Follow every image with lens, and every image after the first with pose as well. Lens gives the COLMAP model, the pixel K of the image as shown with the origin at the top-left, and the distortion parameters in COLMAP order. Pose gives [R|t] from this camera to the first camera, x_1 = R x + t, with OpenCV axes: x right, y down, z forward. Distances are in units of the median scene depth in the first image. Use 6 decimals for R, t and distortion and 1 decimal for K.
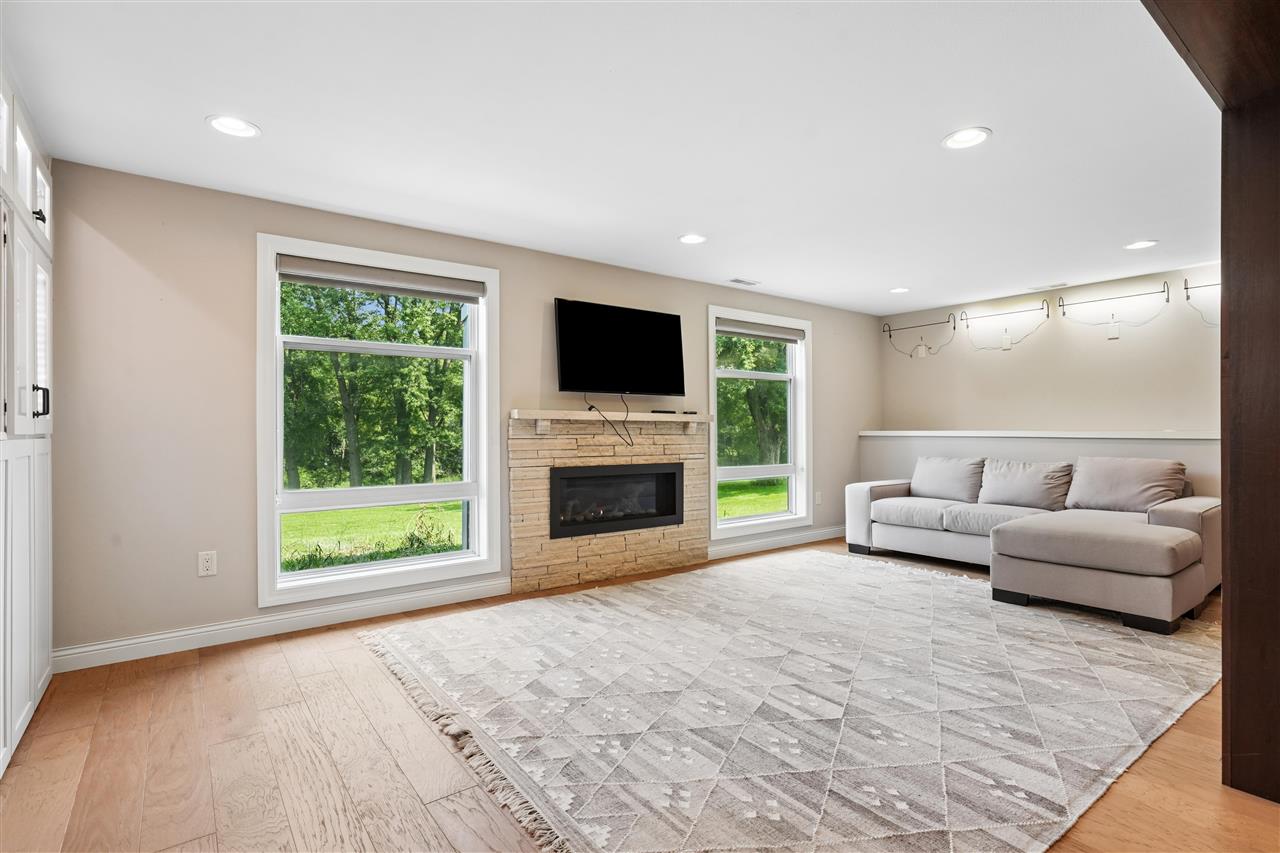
lens RADIAL K [[620.5, 0, 638.9], [0, 620.5, 424.3], [0, 0, 1]] dist [-0.000283, -0.000004]
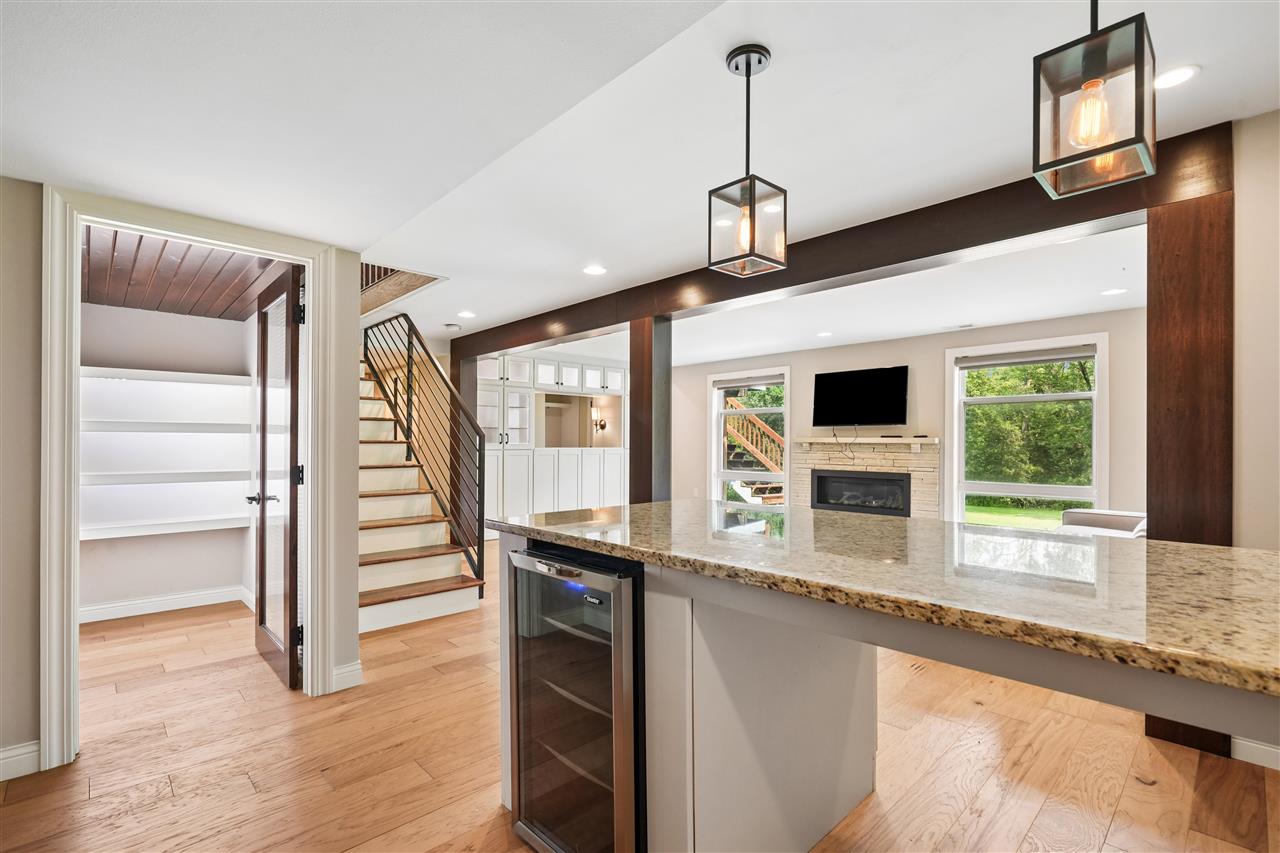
lens RADIAL K [[584.0, 0, 640.3], [0, 584.0, 437.1], [0, 0, 1]] dist [-0.000250, 0.000071]
pose [[0.118865, -0.015029, -0.992797, 1.376413], [-0.003495, 0.999873, -0.015555, 0.004582], [0.992904, 0.005319, 0.118798, 0.283980]]
